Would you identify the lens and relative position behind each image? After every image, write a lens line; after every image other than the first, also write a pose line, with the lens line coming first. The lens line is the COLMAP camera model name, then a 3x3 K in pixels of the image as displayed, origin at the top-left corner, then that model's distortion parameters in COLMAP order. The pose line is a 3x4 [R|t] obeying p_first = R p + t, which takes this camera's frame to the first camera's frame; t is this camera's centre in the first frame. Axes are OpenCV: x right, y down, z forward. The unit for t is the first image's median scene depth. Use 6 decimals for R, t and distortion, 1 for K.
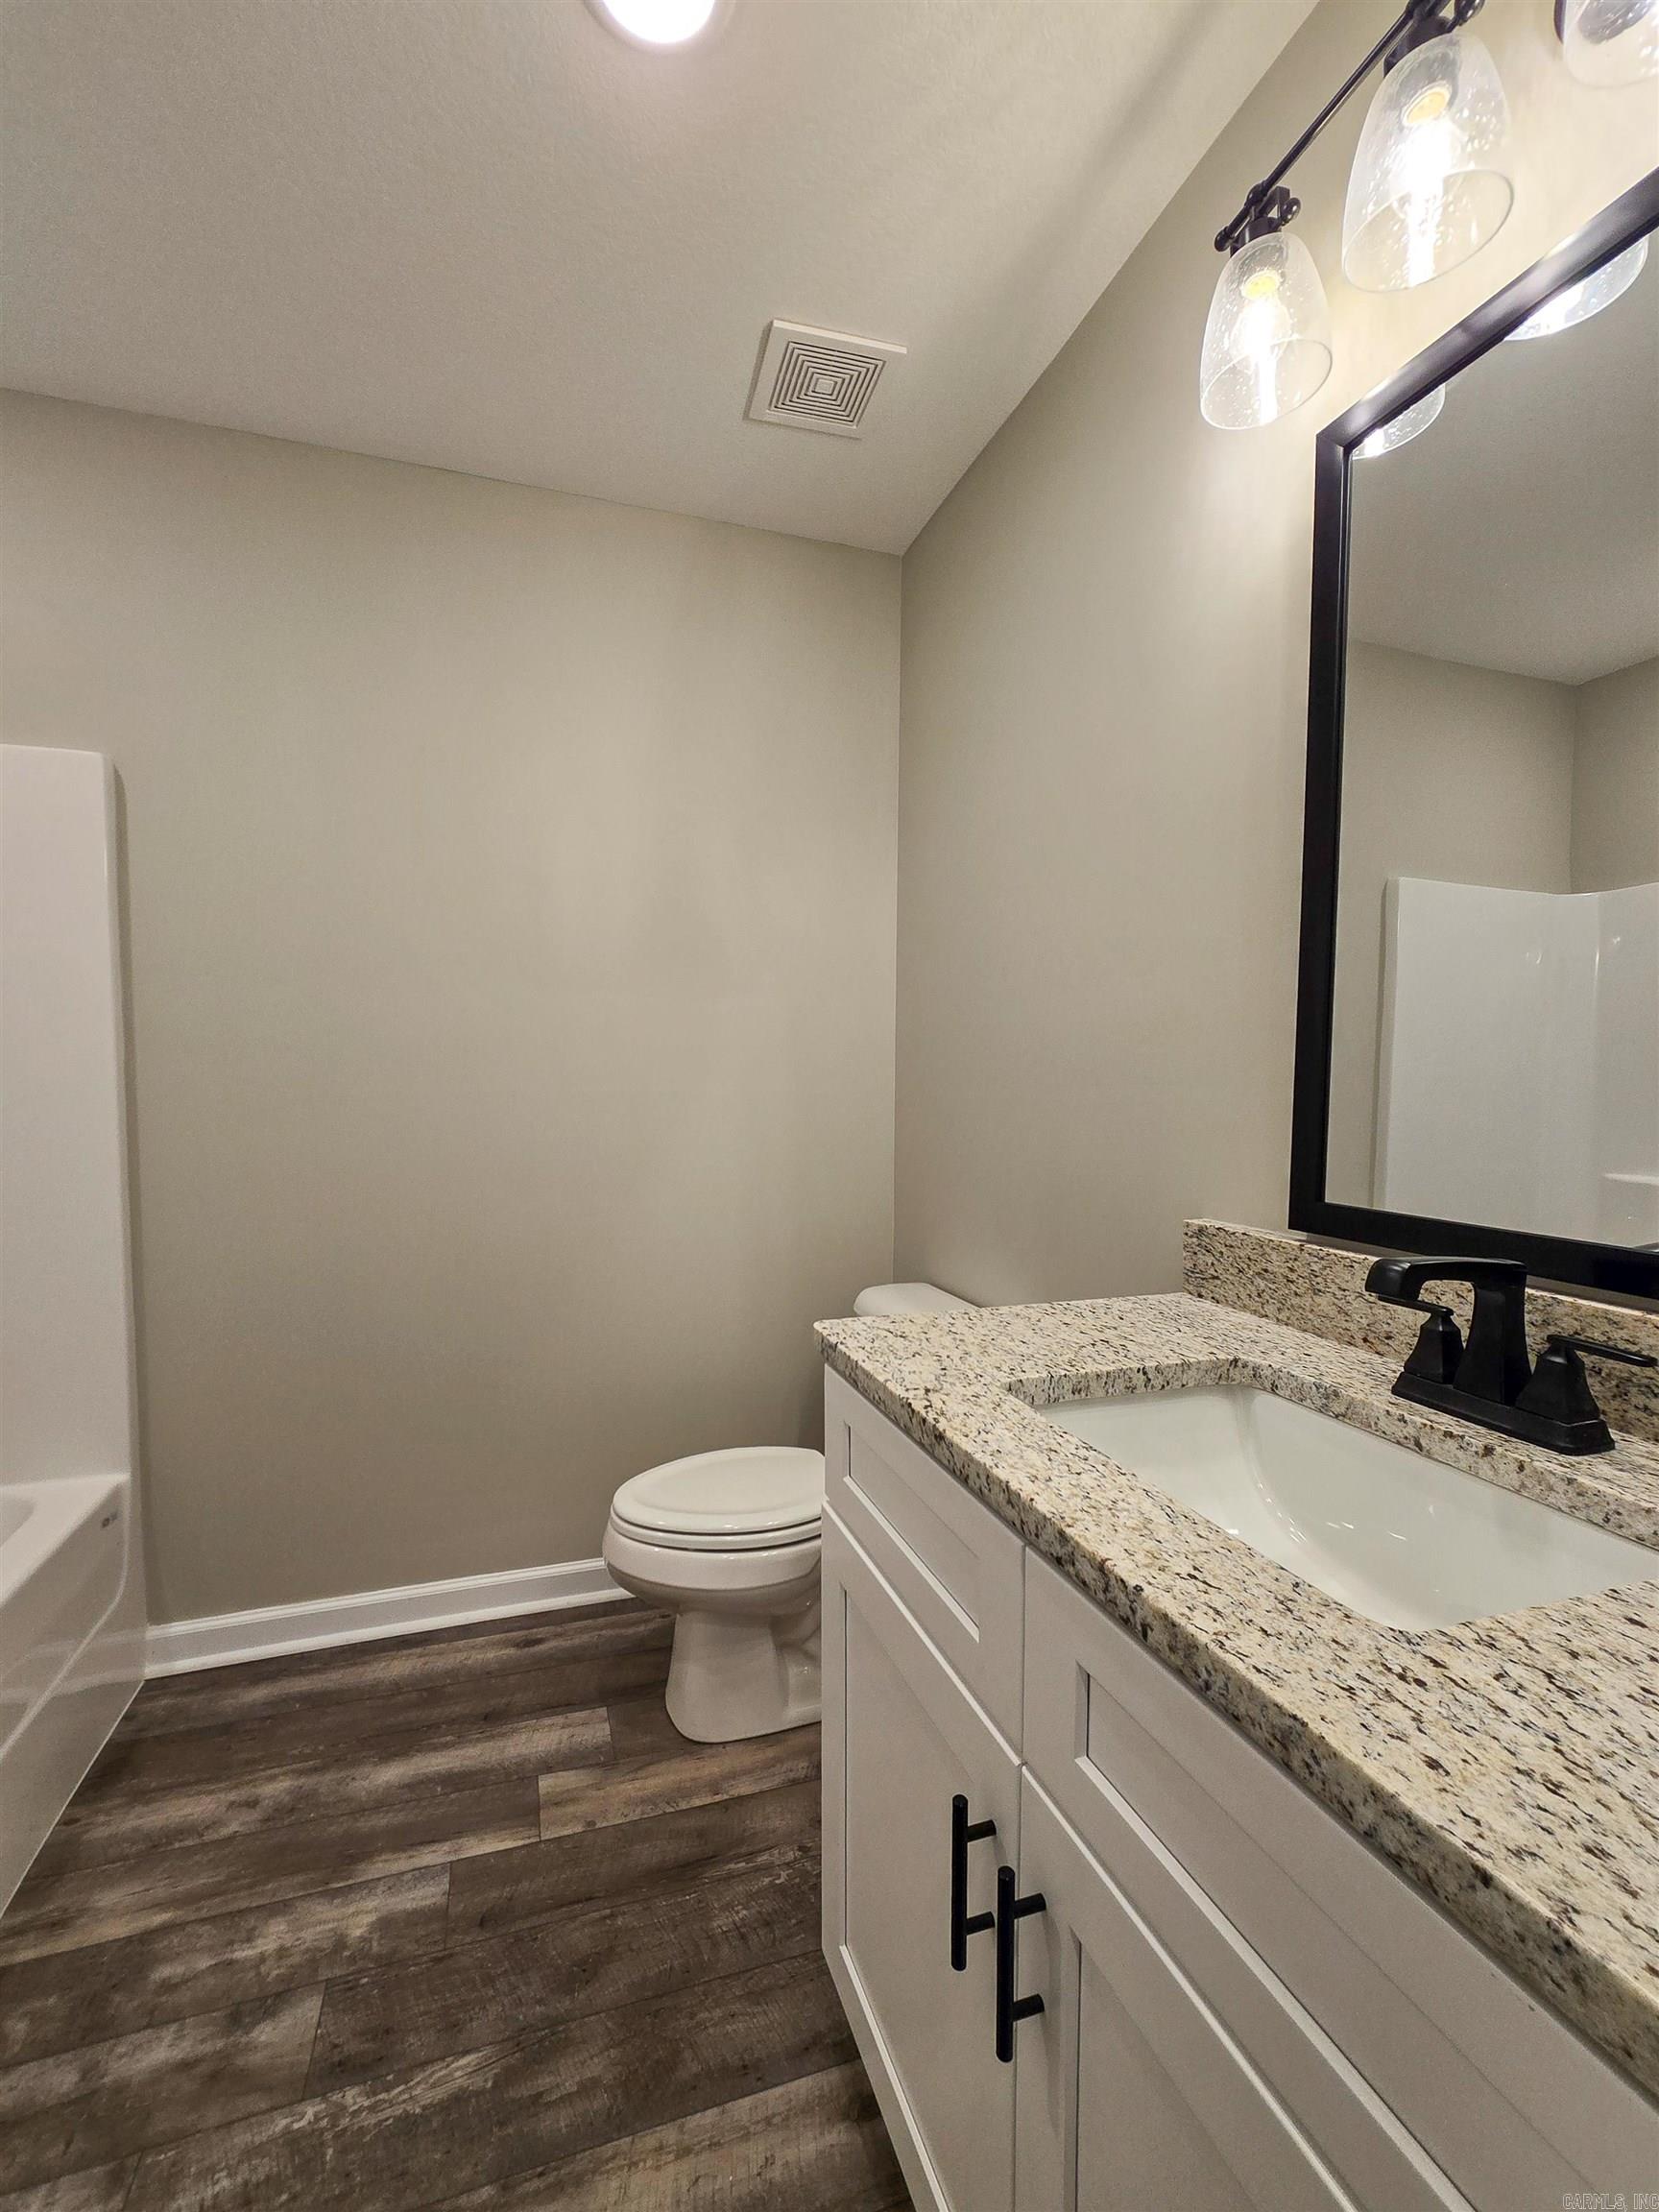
lens RADIAL K [[948.3, 0, 823.0], [0, 948.3, 1093.1], [0, 0, 1]] dist [-0.006061, -0.000325]
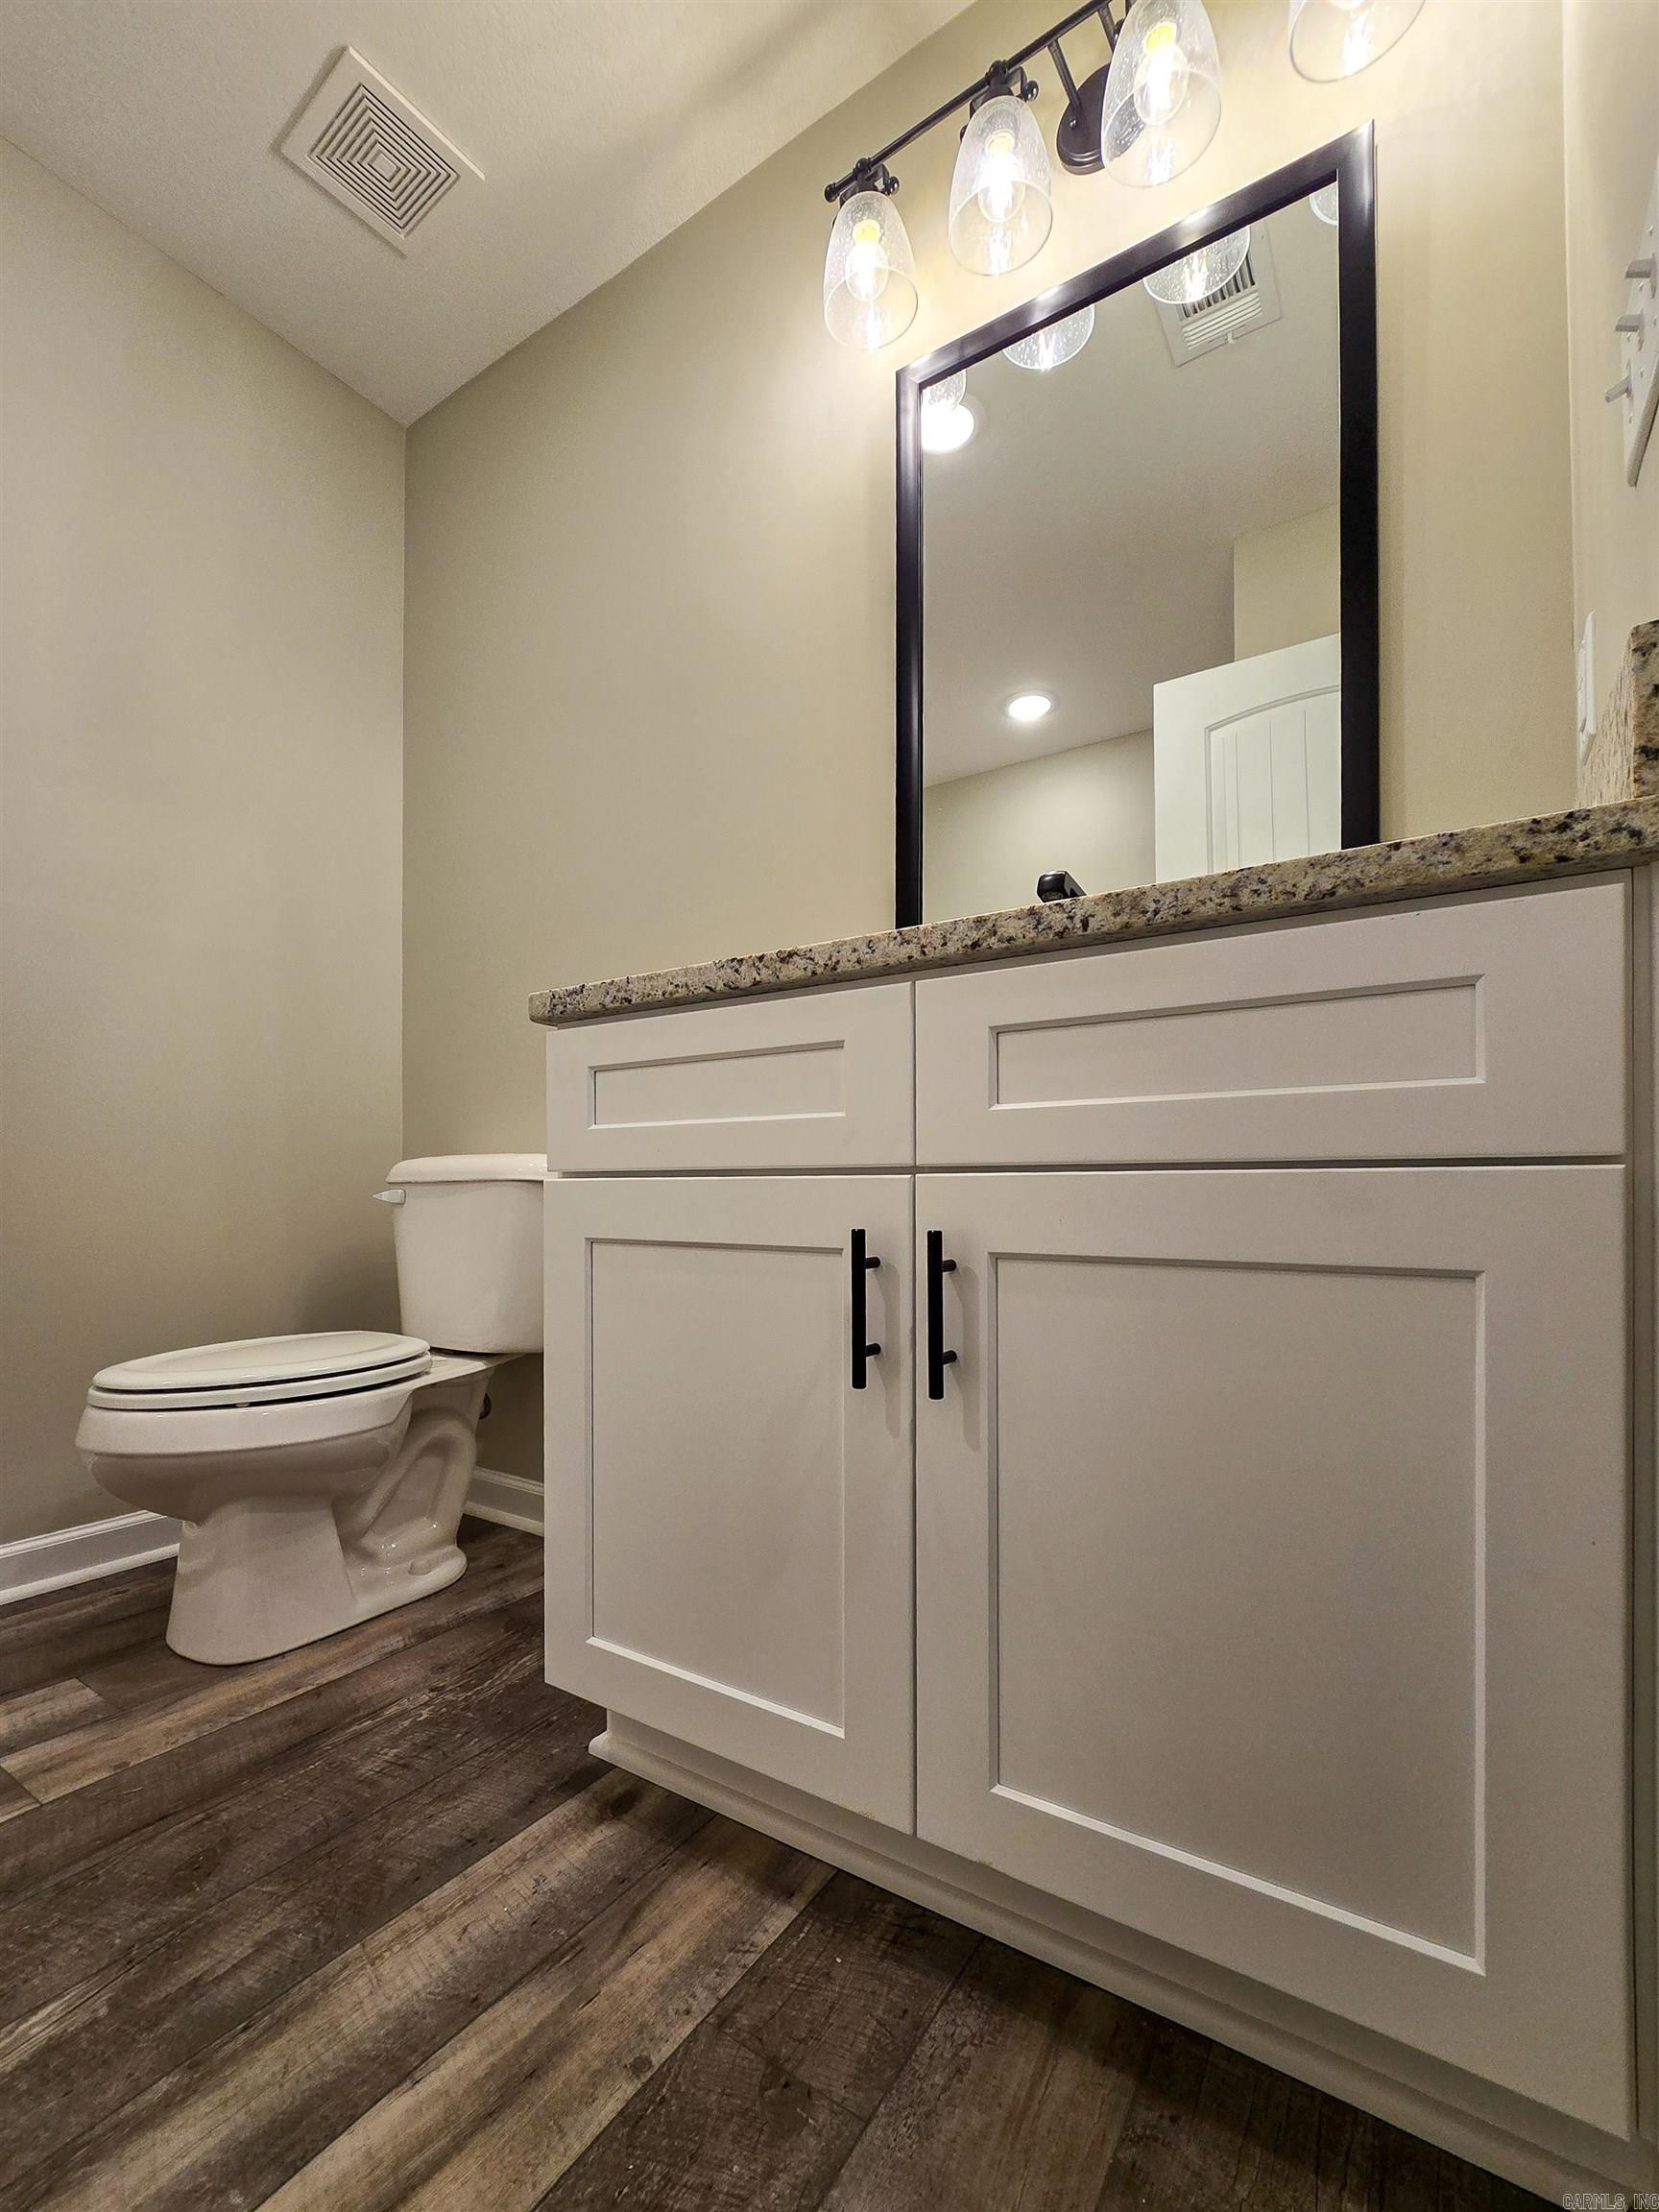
lens RADIAL K [[948.3, 0, 838.1], [0, 948.3, 1111.3], [0, 0, 1]] dist [-0.006061, -0.000325]
pose [[0.789674, 0.021249, 0.613158, -0.279023], [0.016480, 0.998305, -0.055820, 0.341923], [-0.613305, 0.054184, 0.787986, 0.074928]]
